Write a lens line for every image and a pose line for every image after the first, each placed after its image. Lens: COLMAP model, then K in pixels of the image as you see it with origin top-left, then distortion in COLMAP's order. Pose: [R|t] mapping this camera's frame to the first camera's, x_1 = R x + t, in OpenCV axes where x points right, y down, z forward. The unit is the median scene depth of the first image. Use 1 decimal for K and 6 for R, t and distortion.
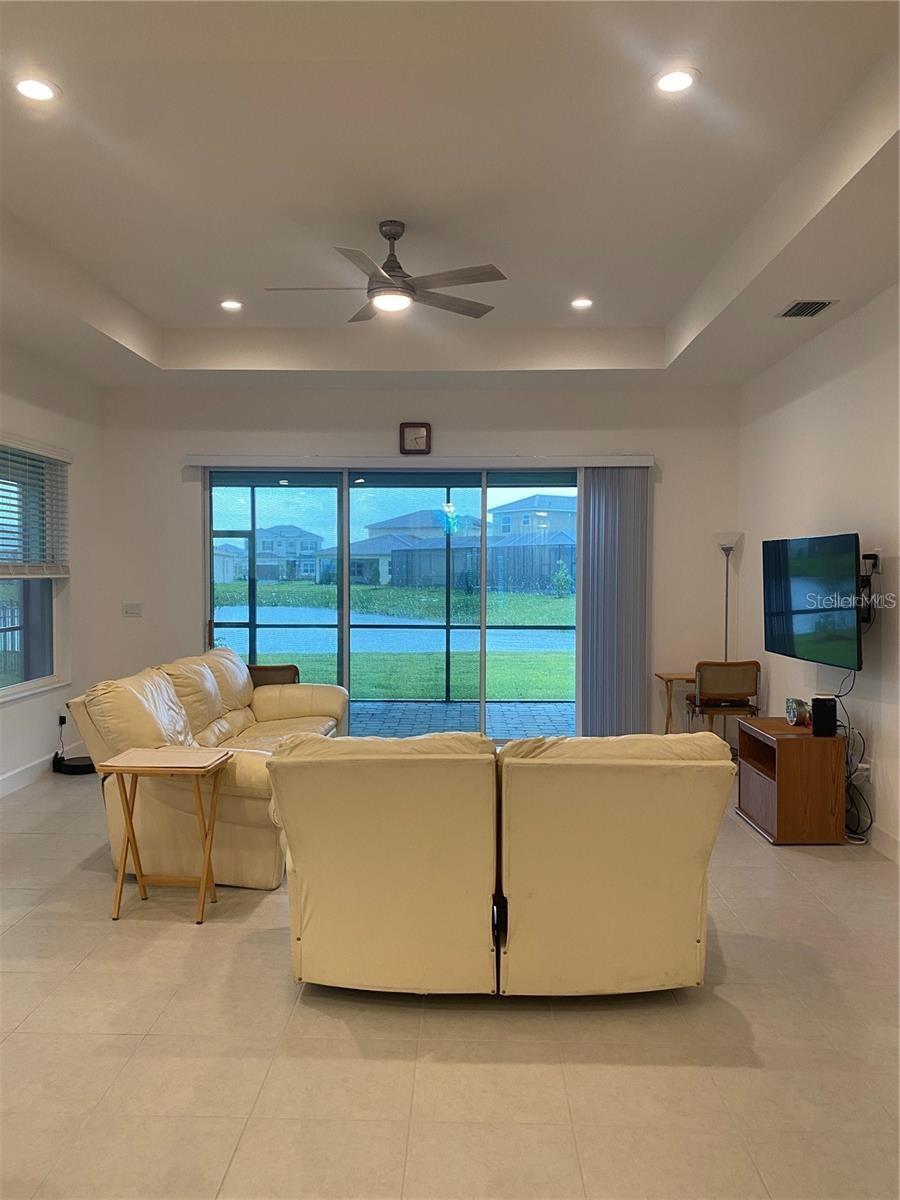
lens RADIAL K [[899.8, 0, 447.7], [0, 899.8, 609.3], [0, 0, 1]] dist [0.091670, -0.203474]
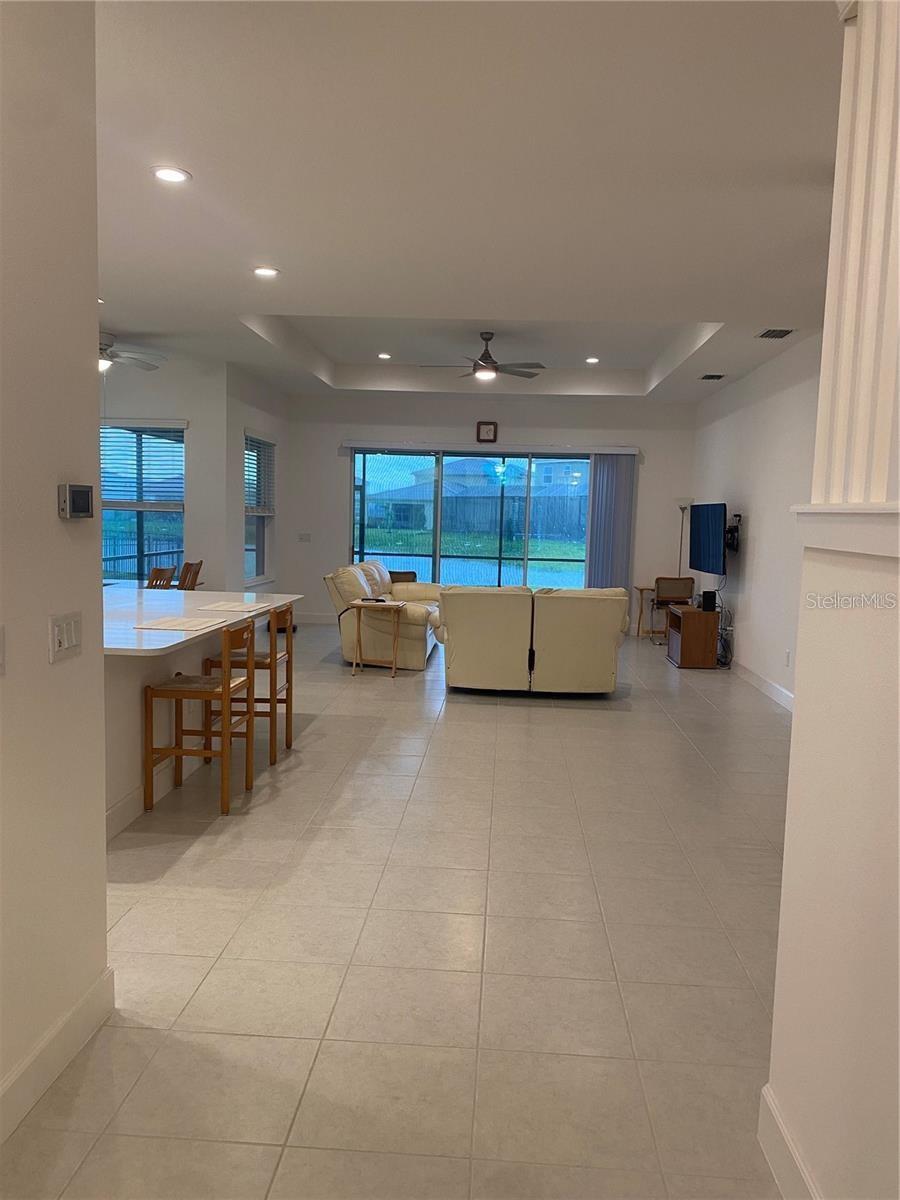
lens RADIAL K [[899.8, 0, 447.7], [0, 899.8, 609.3], [0, 0, 1]] dist [0.091670, -0.203474]
pose [[0.998664, 0.030925, -0.041405, -0.033430], [-0.028437, 0.997830, 0.059391, 0.029345], [0.043152, -0.058134, 0.997376, -0.656682]]
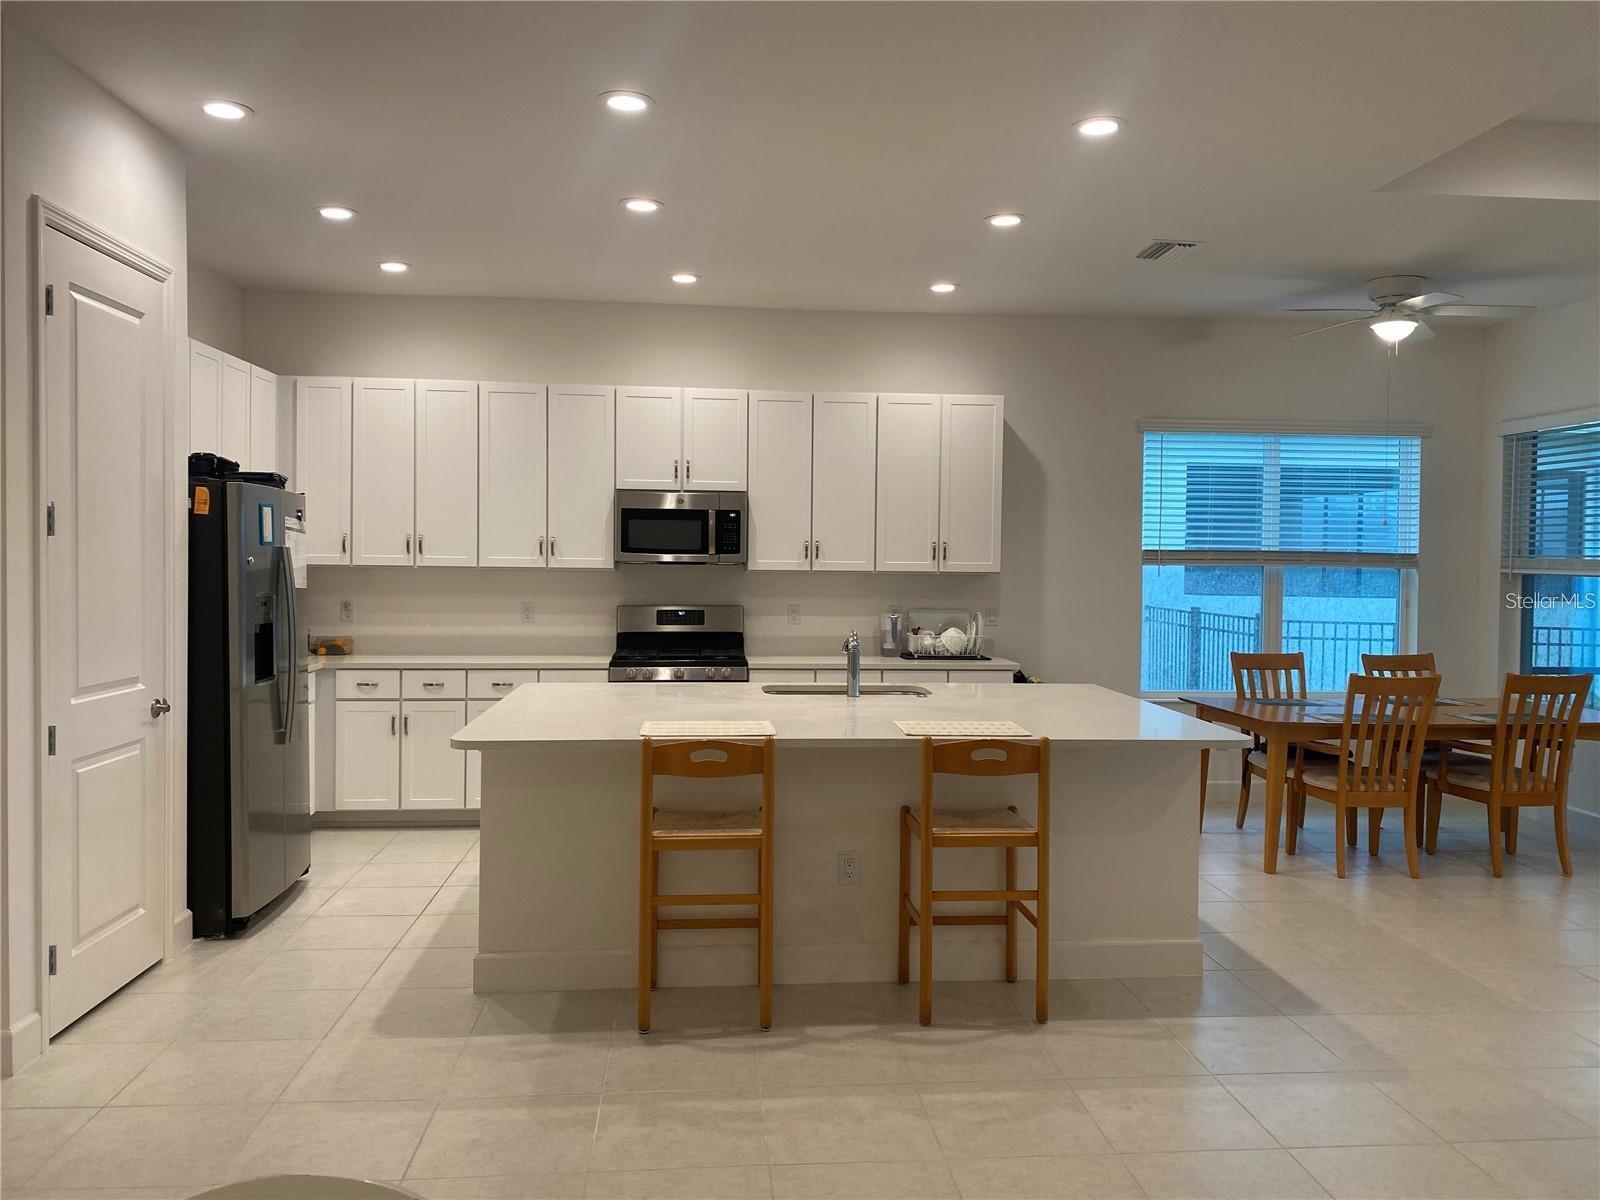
lens RADIAL K [[1216.8, 0, 819.2], [0, 1216.8, 589.7], [0, 0, 1]] dist [0.006818, -0.011288]
pose [[0.119762, 0.024374, -0.992503, 0.353216], [-0.054980, 0.998327, 0.017883, 0.002053], [0.991279, 0.052426, 0.120901, -0.004487]]
